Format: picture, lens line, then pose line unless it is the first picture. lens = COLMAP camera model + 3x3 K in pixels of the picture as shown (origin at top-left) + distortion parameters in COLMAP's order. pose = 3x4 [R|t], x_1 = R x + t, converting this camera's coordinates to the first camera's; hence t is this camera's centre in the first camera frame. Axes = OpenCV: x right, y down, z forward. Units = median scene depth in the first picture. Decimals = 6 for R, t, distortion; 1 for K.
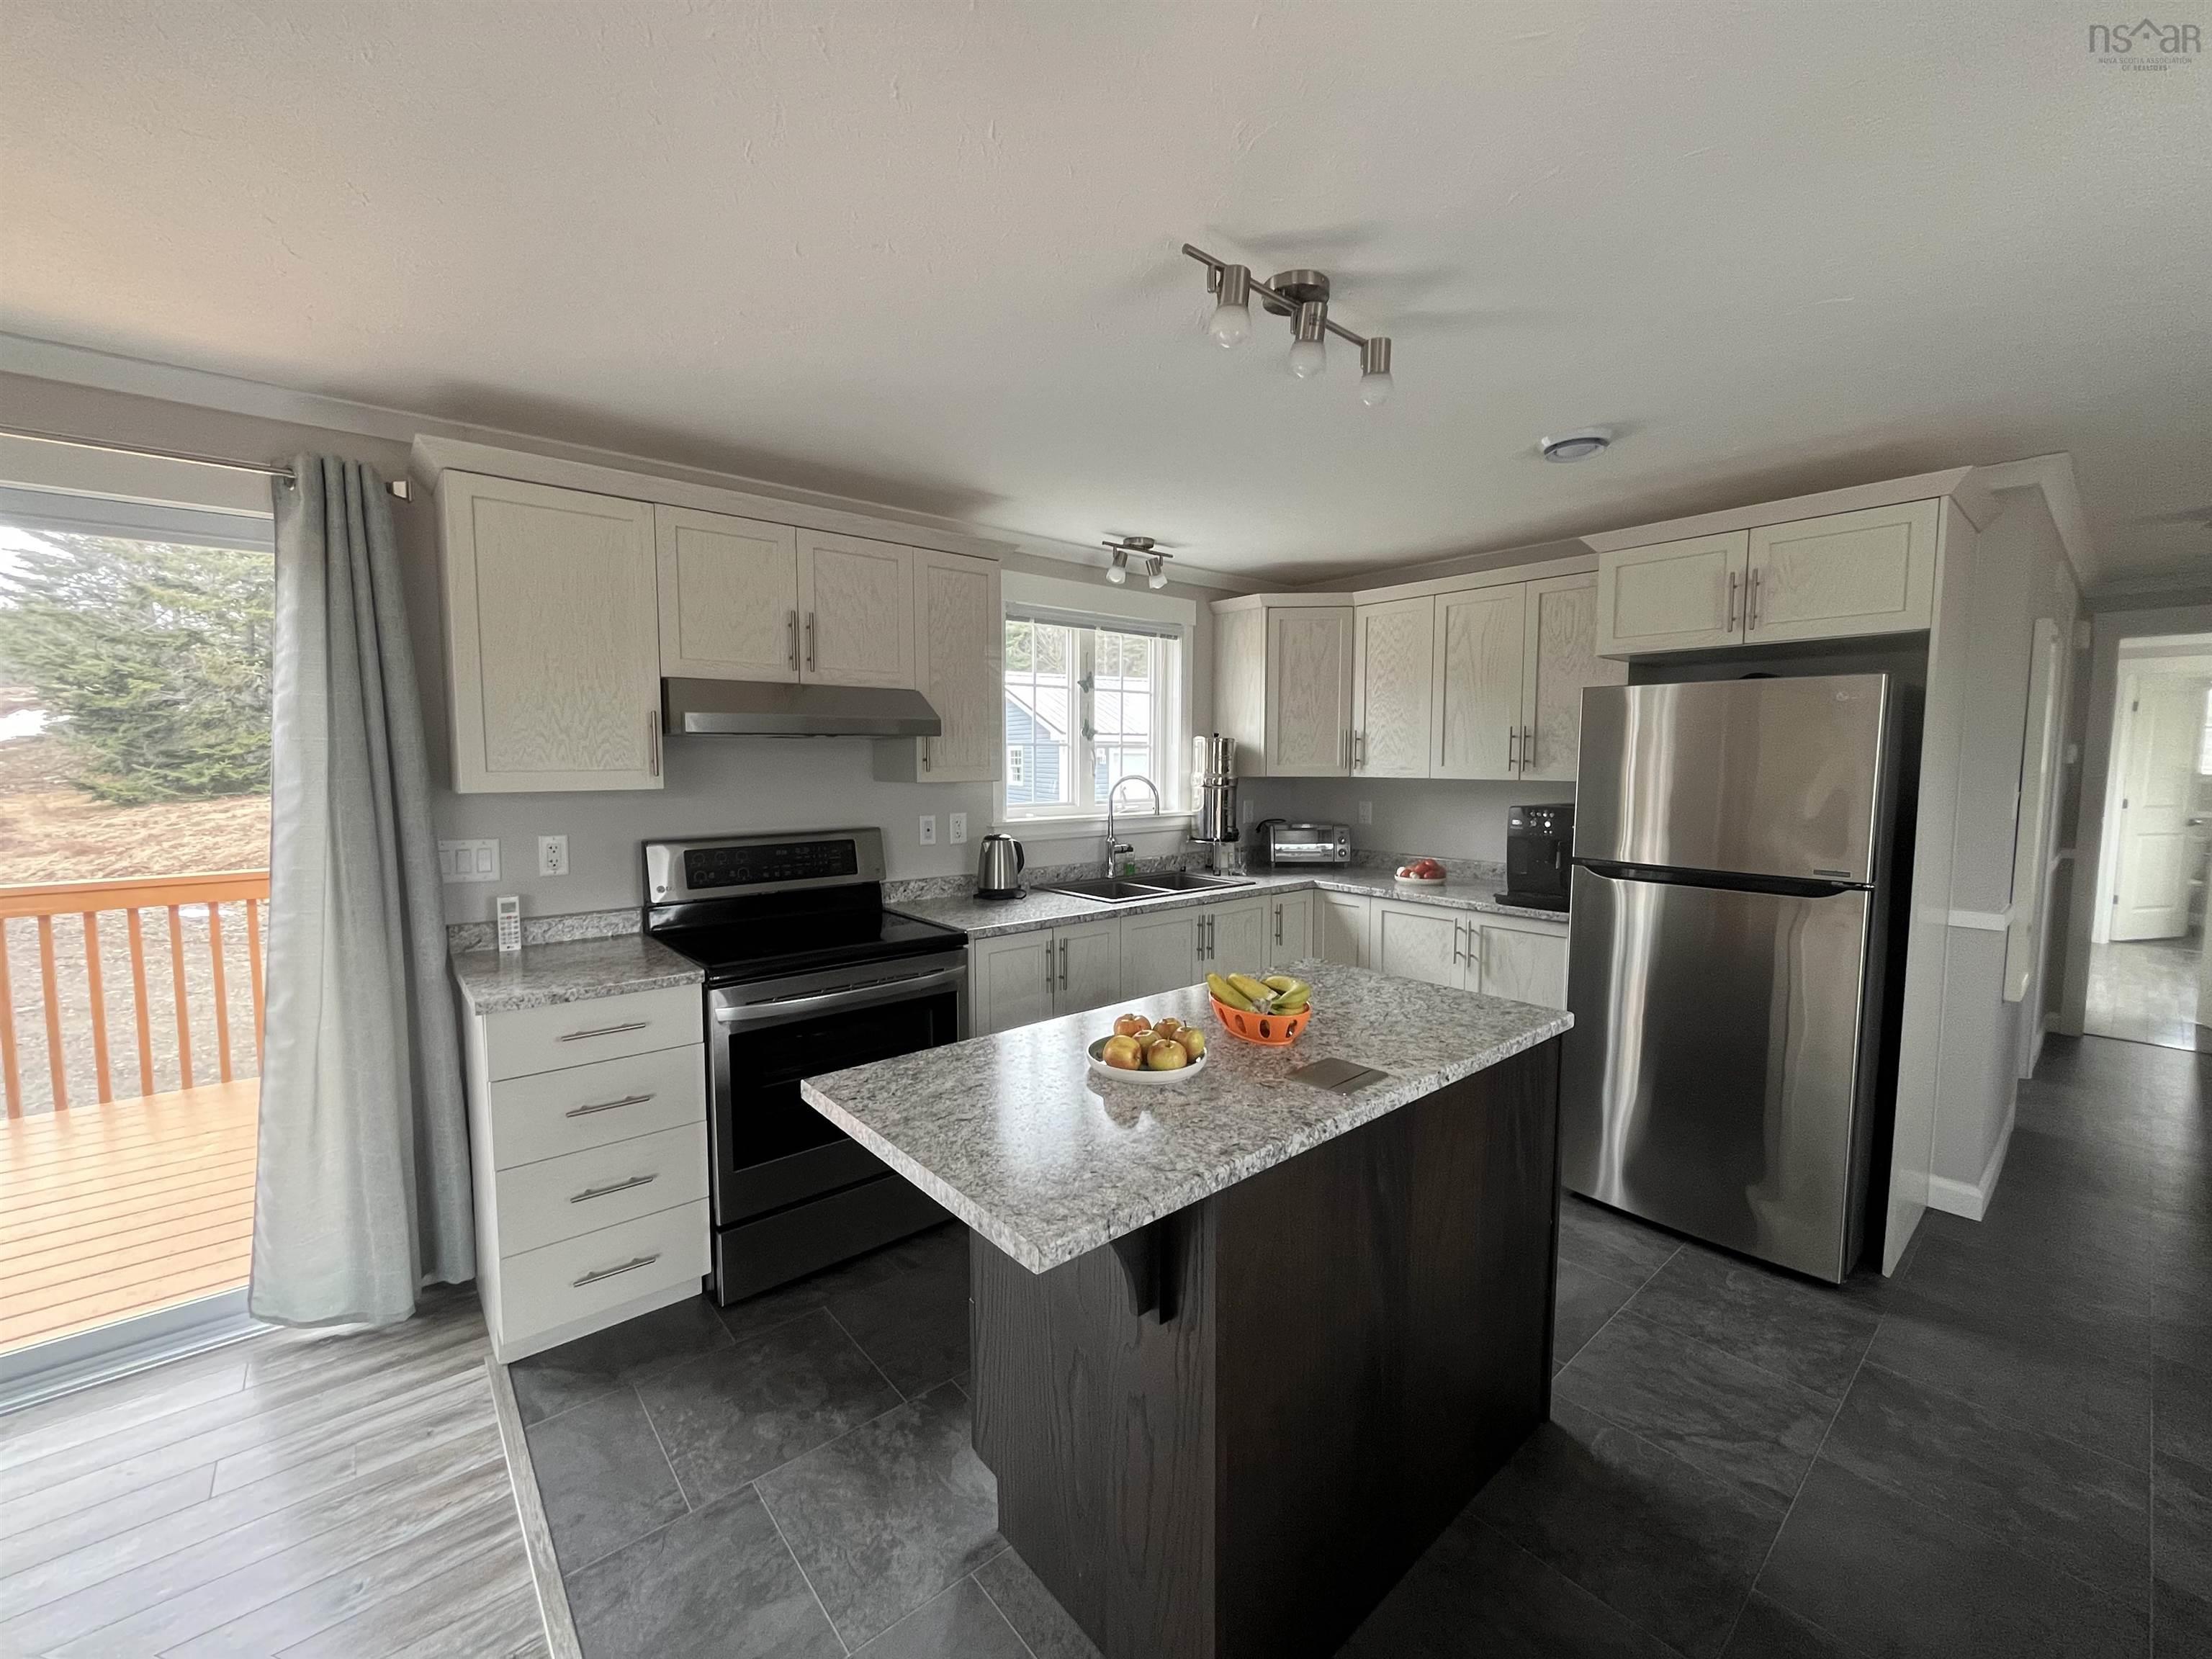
lens RADIAL K [[891.5, 0, 1110.7], [0, 891.5, 825.6], [0, 0, 1]] dist [-0.001382, -0.000768]
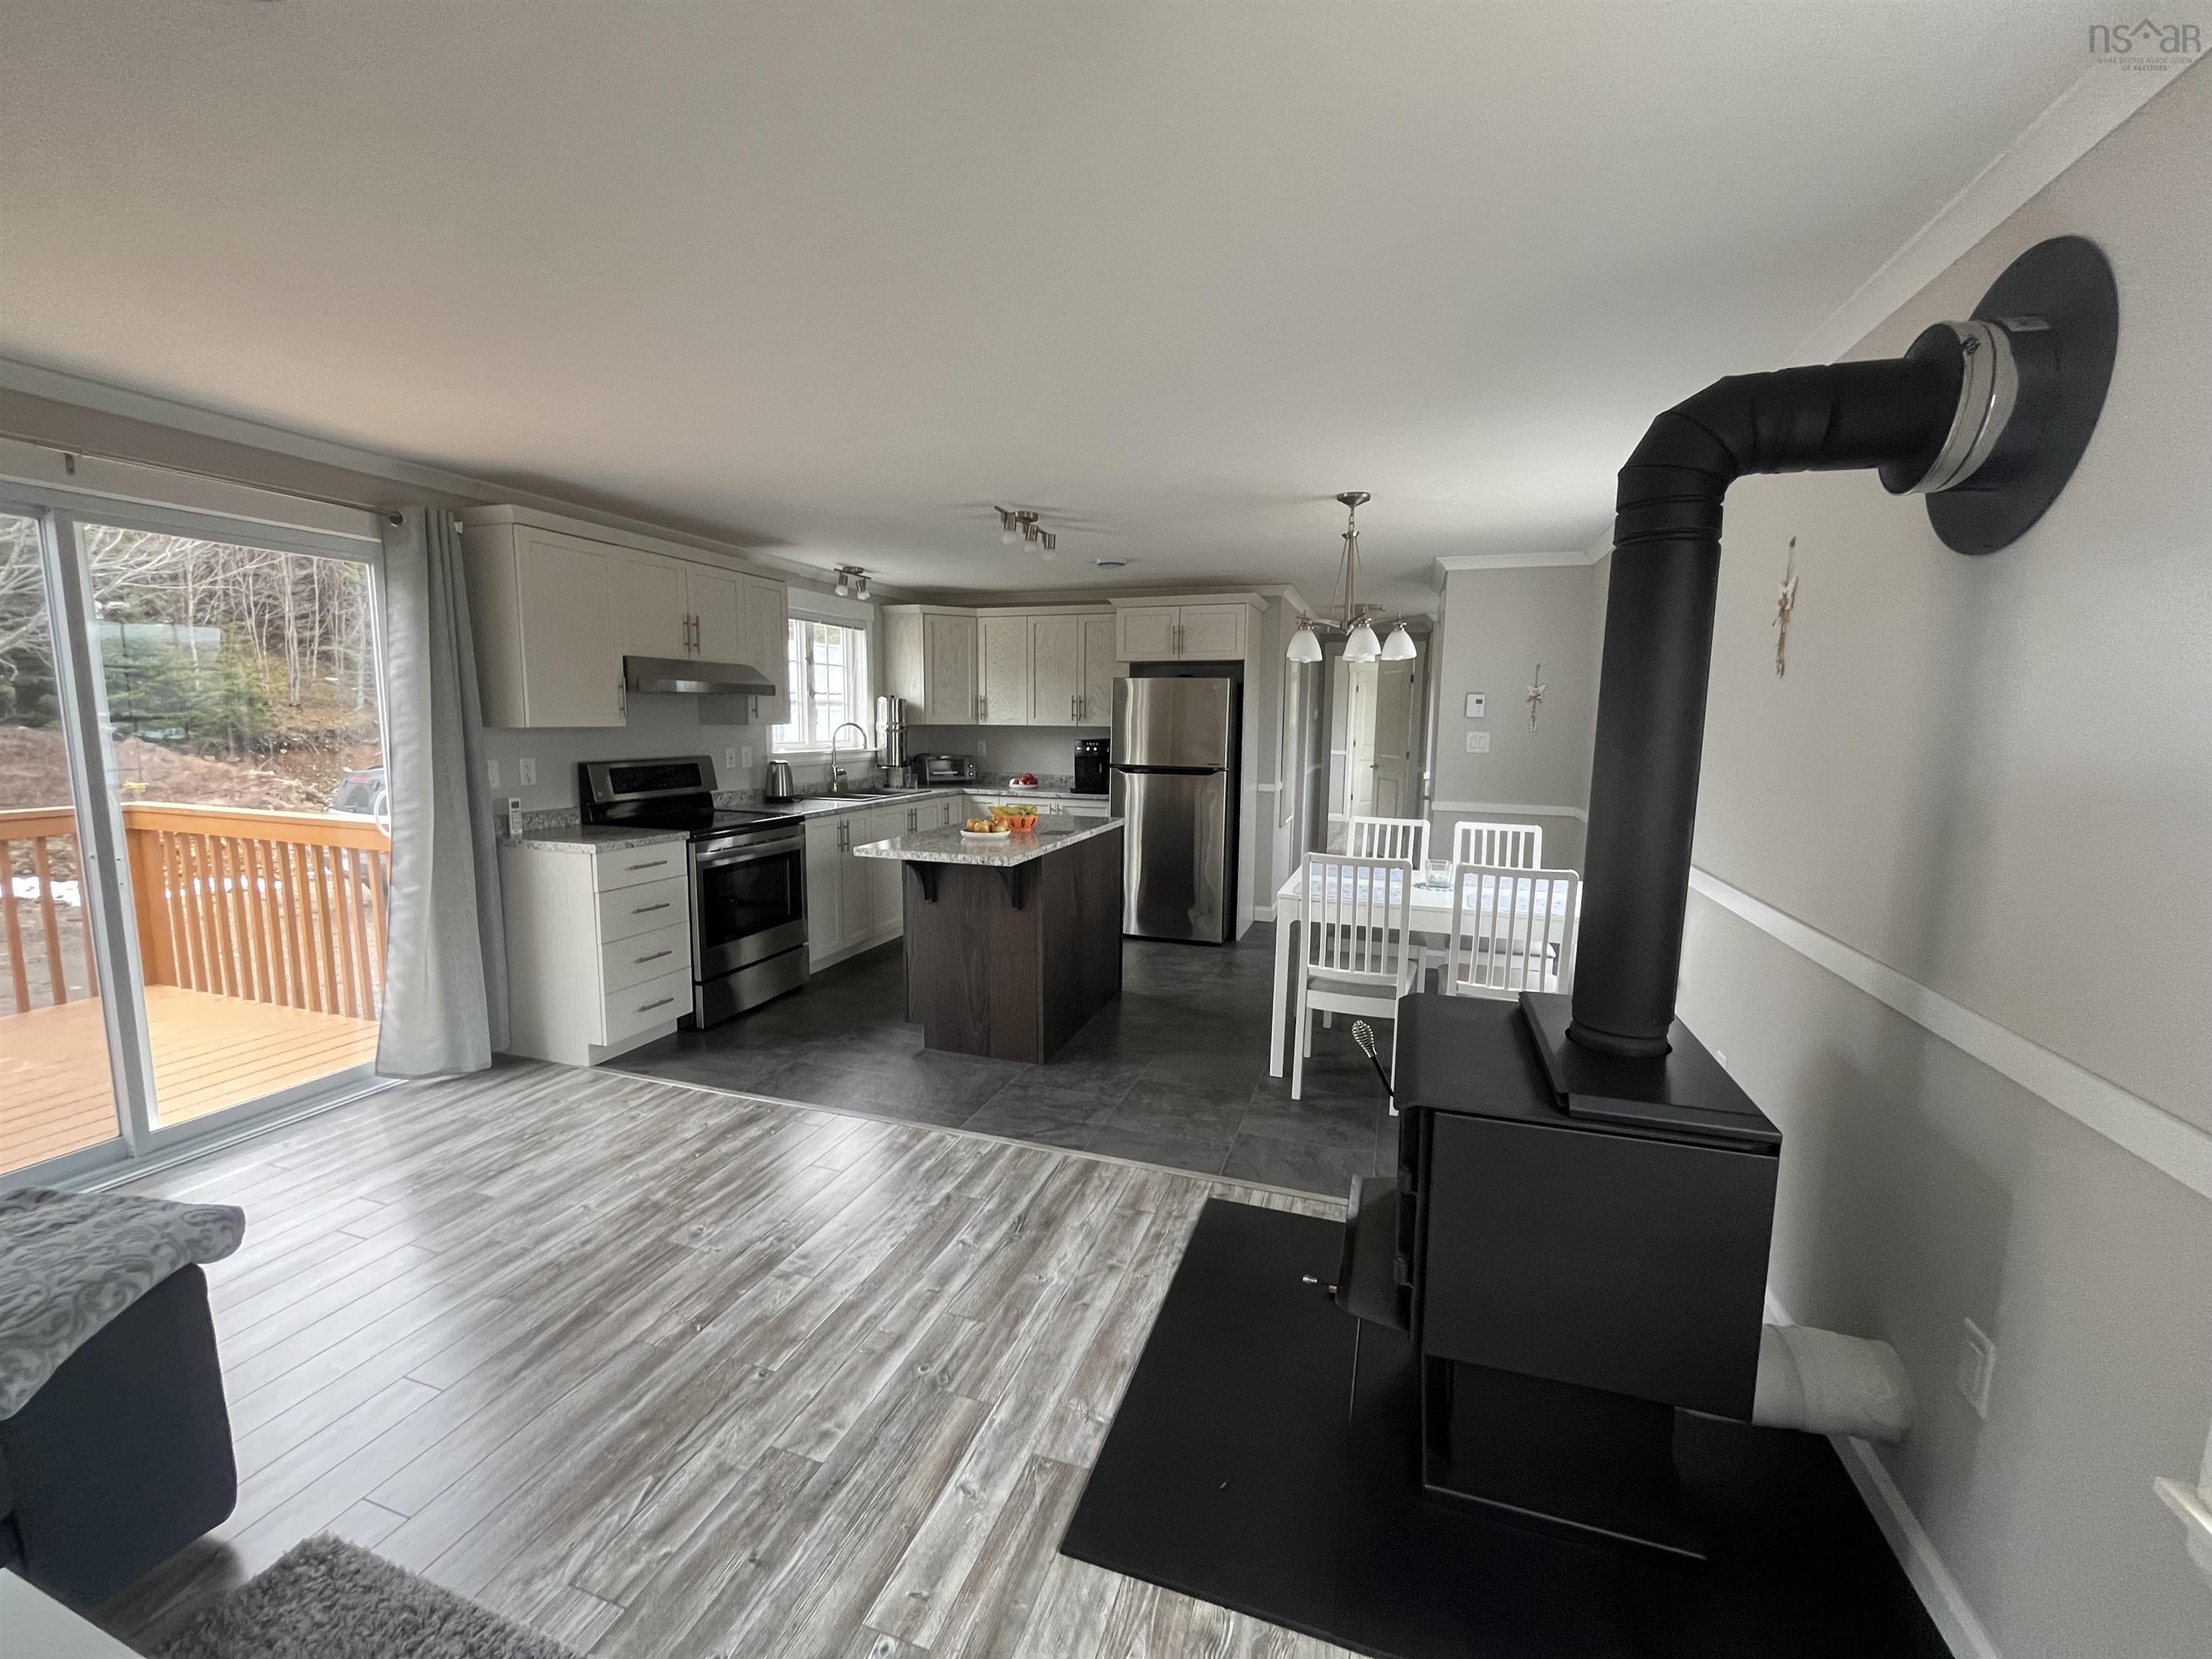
lens RADIAL K [[891.5, 0, 1110.7], [0, 891.5, 825.6], [0, 0, 1]] dist [-0.001382, -0.000768]
pose [[0.856903, -0.053899, 0.512652, -0.522924], [0.030051, 0.998050, 0.054702, 0.066651], [-0.514601, -0.031469, 0.856852, -0.726591]]
